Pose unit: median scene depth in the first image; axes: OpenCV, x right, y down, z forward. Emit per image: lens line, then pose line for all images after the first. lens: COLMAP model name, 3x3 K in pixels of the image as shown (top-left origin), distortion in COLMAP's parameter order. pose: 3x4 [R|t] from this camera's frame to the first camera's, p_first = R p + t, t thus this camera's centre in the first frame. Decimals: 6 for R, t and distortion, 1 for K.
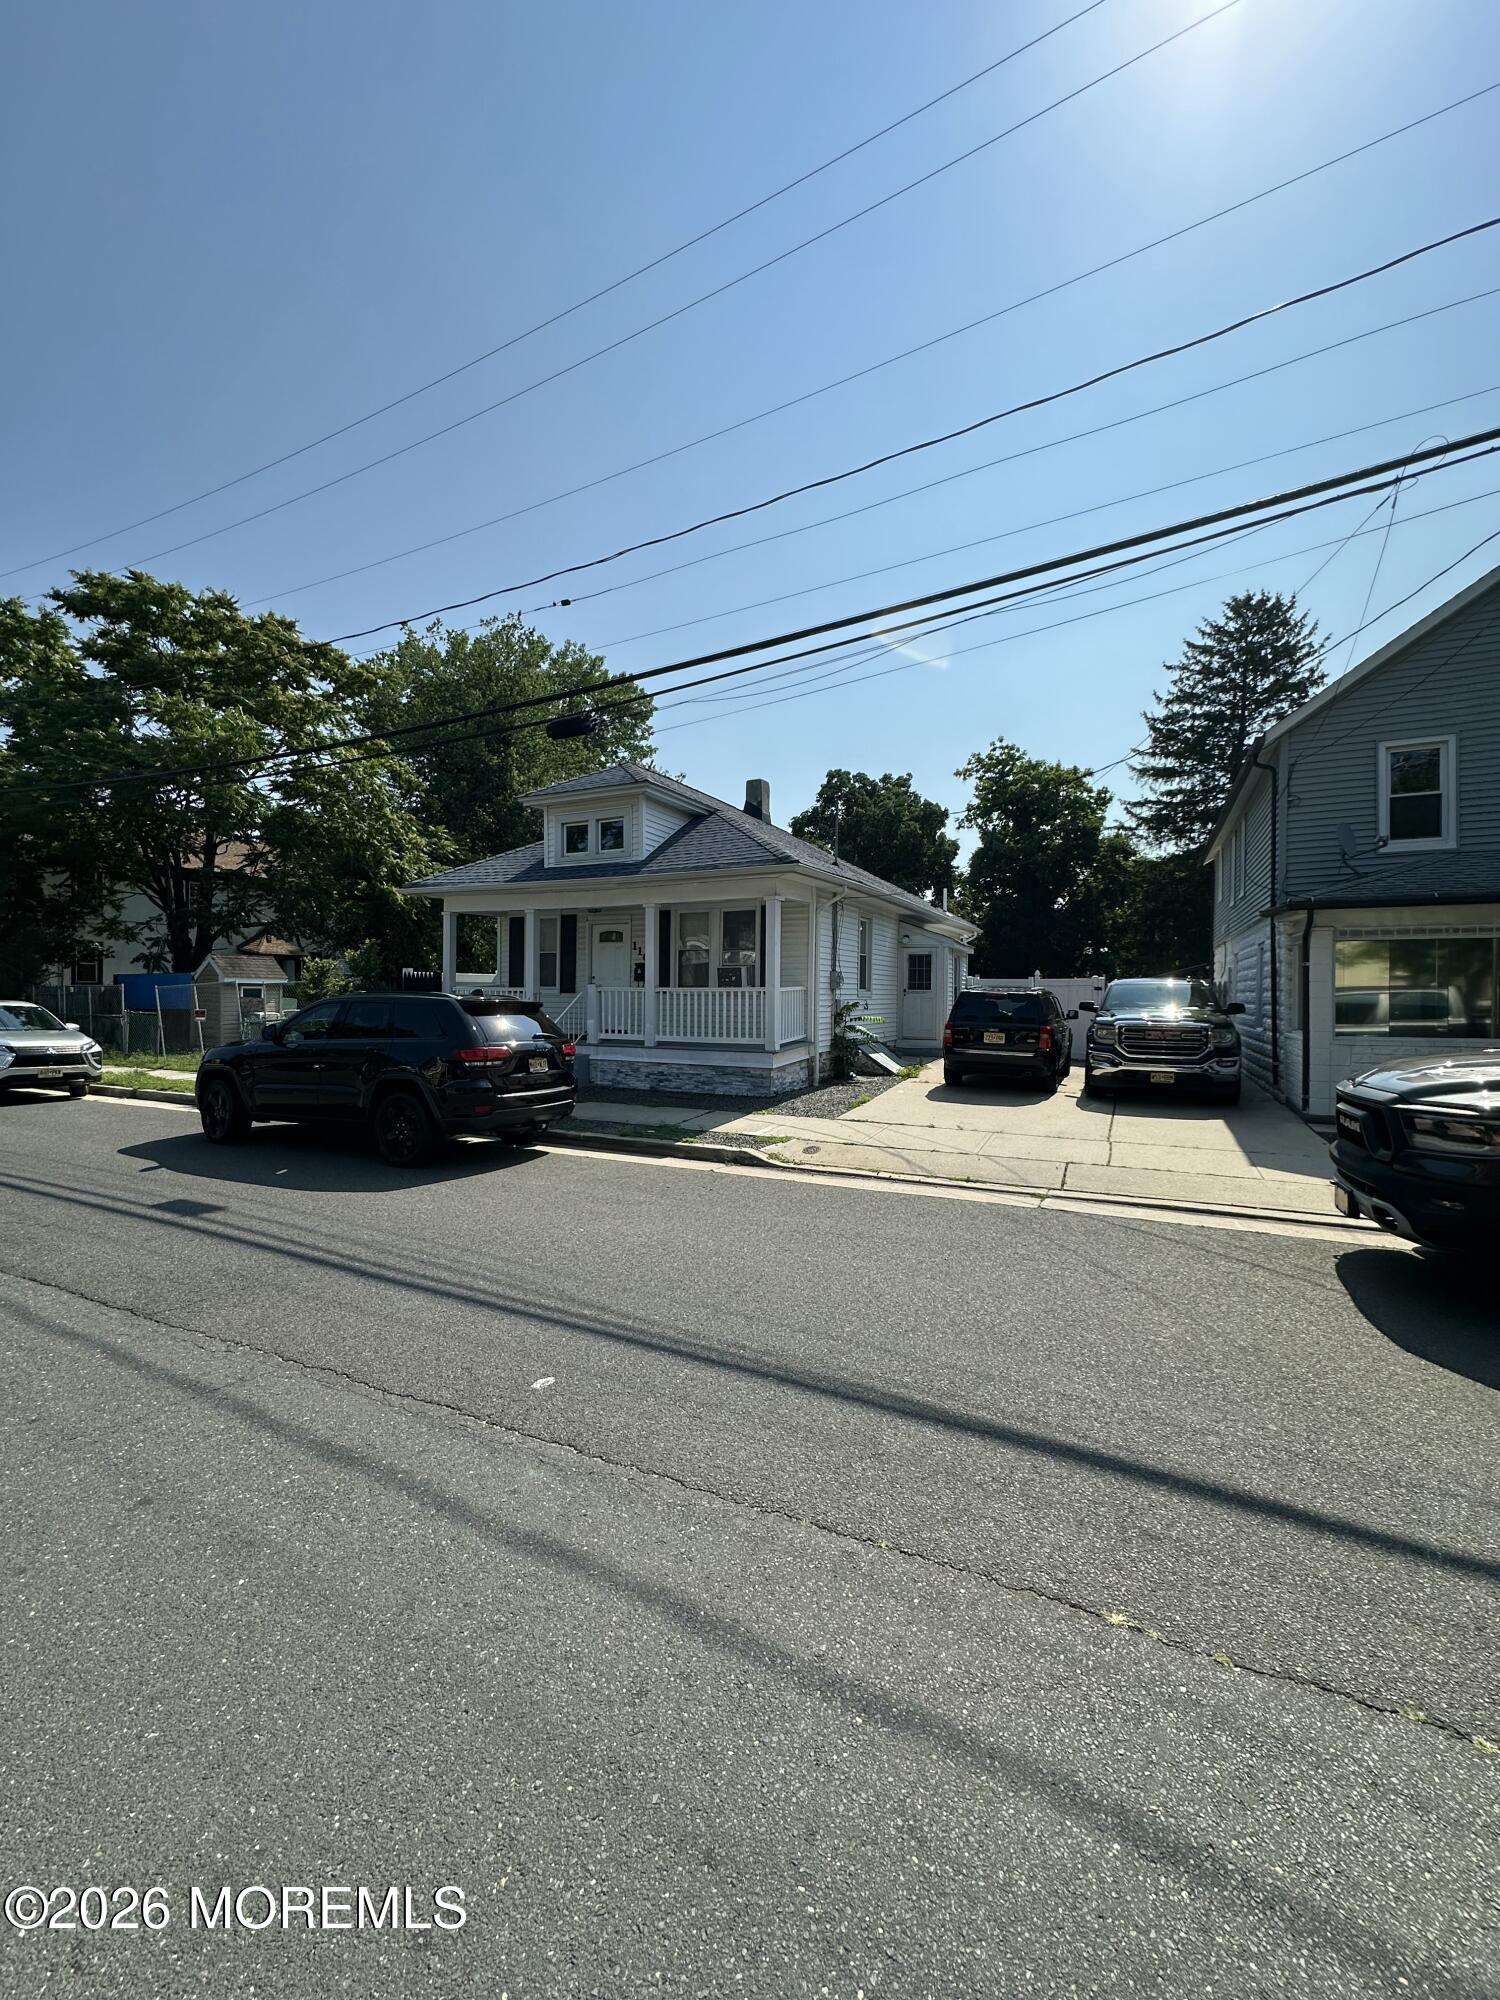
lens RADIAL K [[802.1, 0, 745.3], [0, 802.1, 997.9], [0, 0, 1]] dist [-0.005890, 0.001805]
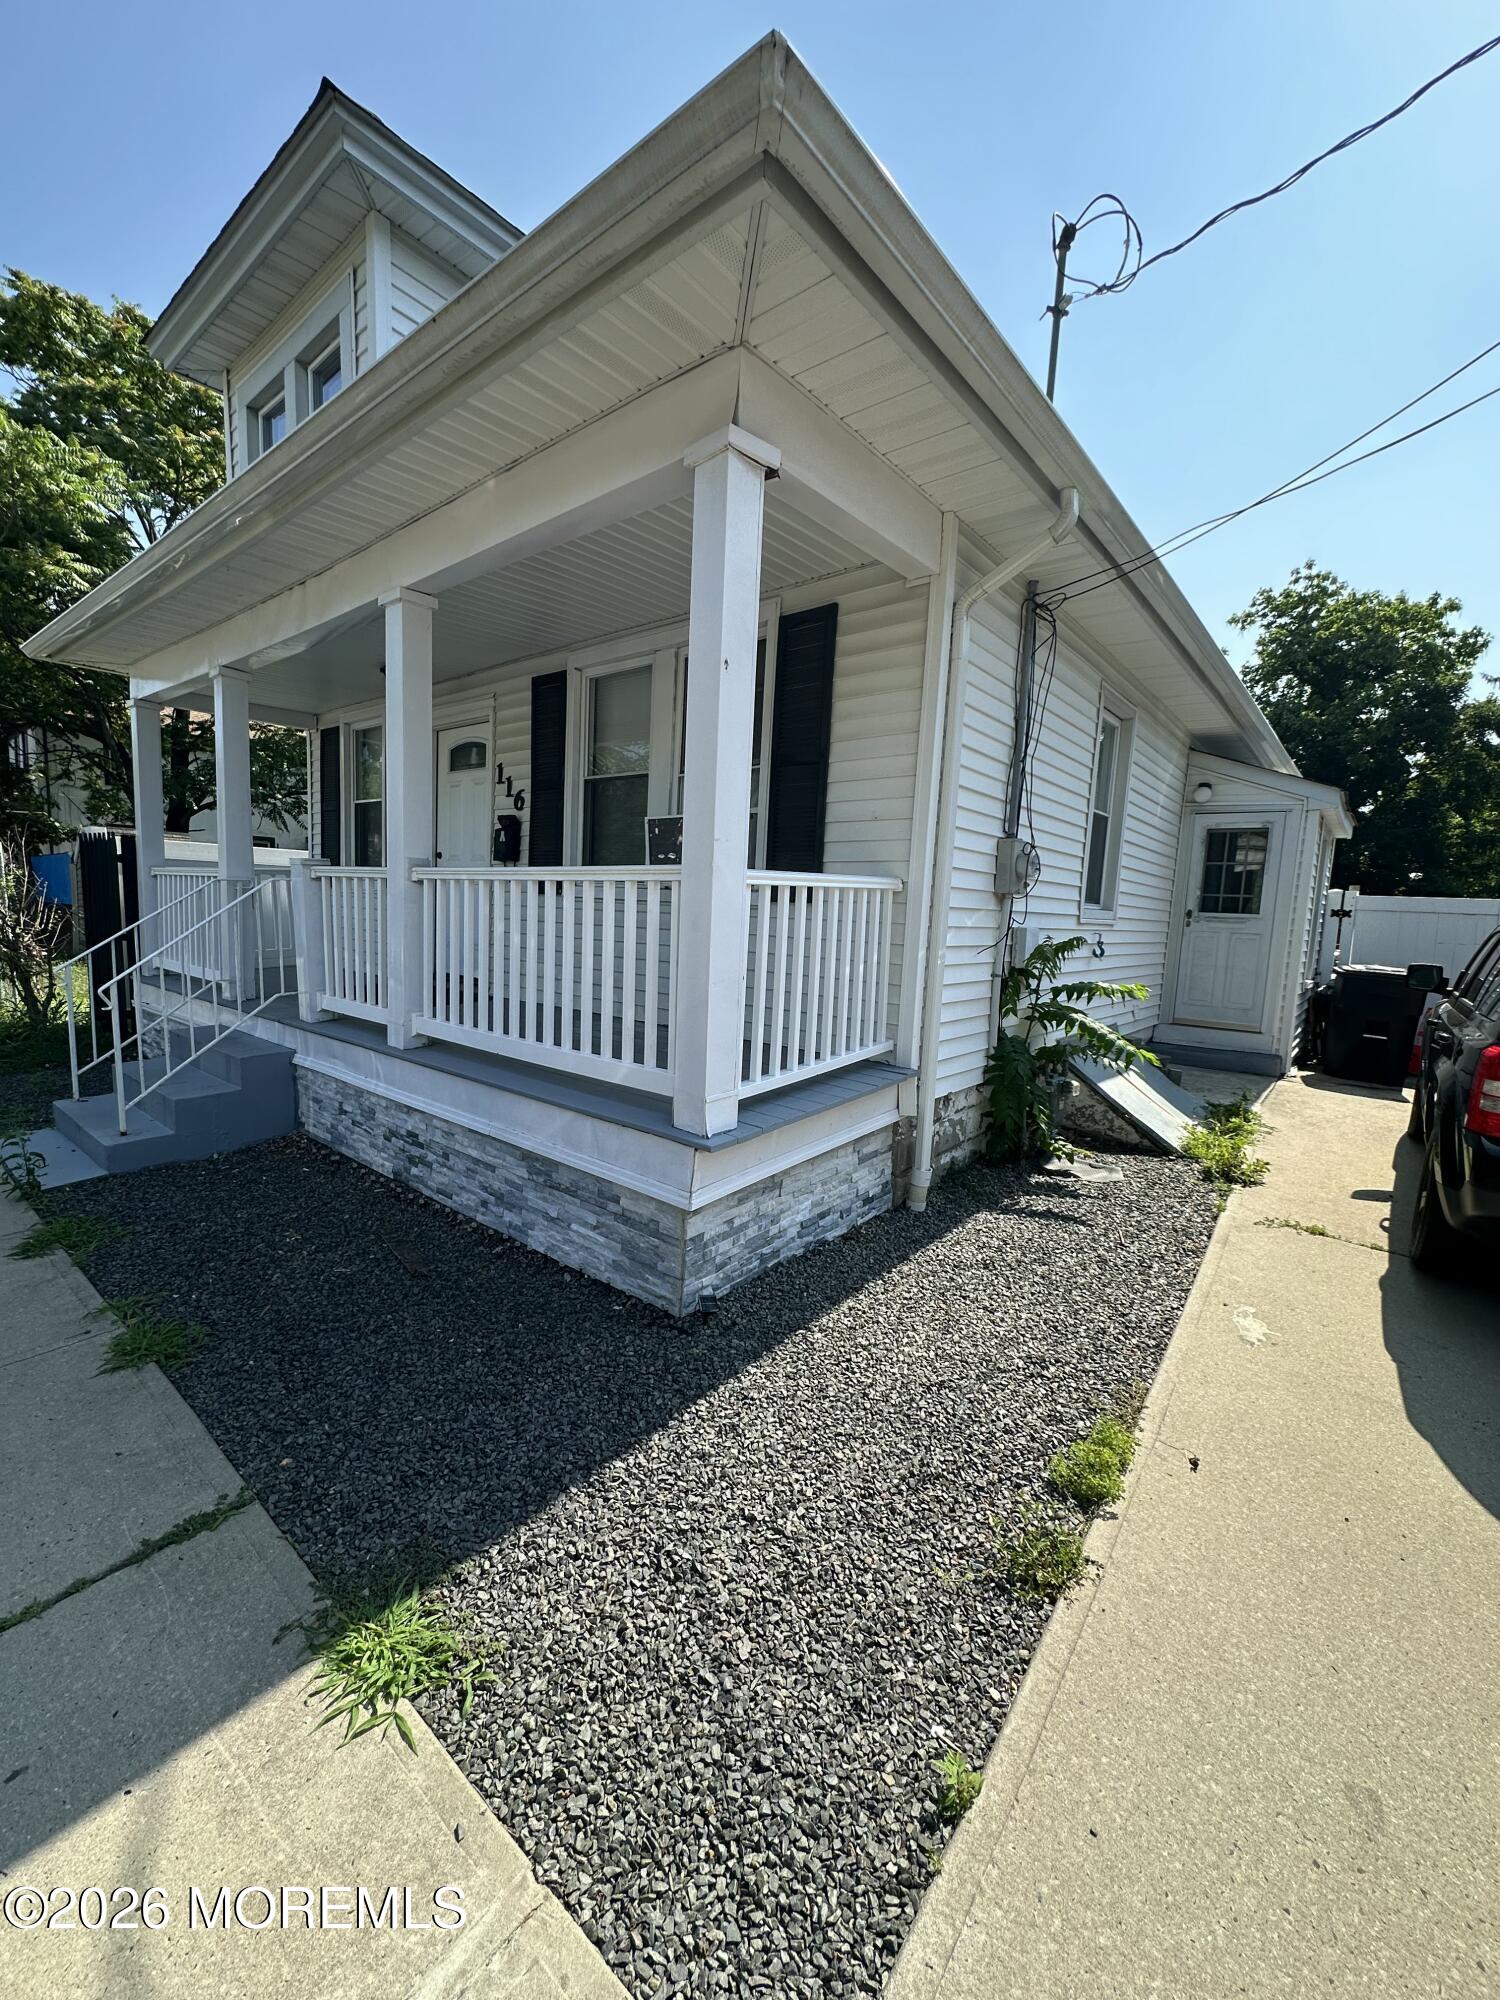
lens RADIAL K [[802.1, 0, 746.3], [0, 802.1, 996.7], [0, 0, 1]] dist [-0.005890, 0.001805]
pose [[0.972117, 0.060020, -0.226687, 0.065833], [-0.037742, 0.994133, 0.101365, 0.000795], [0.231441, -0.089983, 0.968679, 0.517120]]
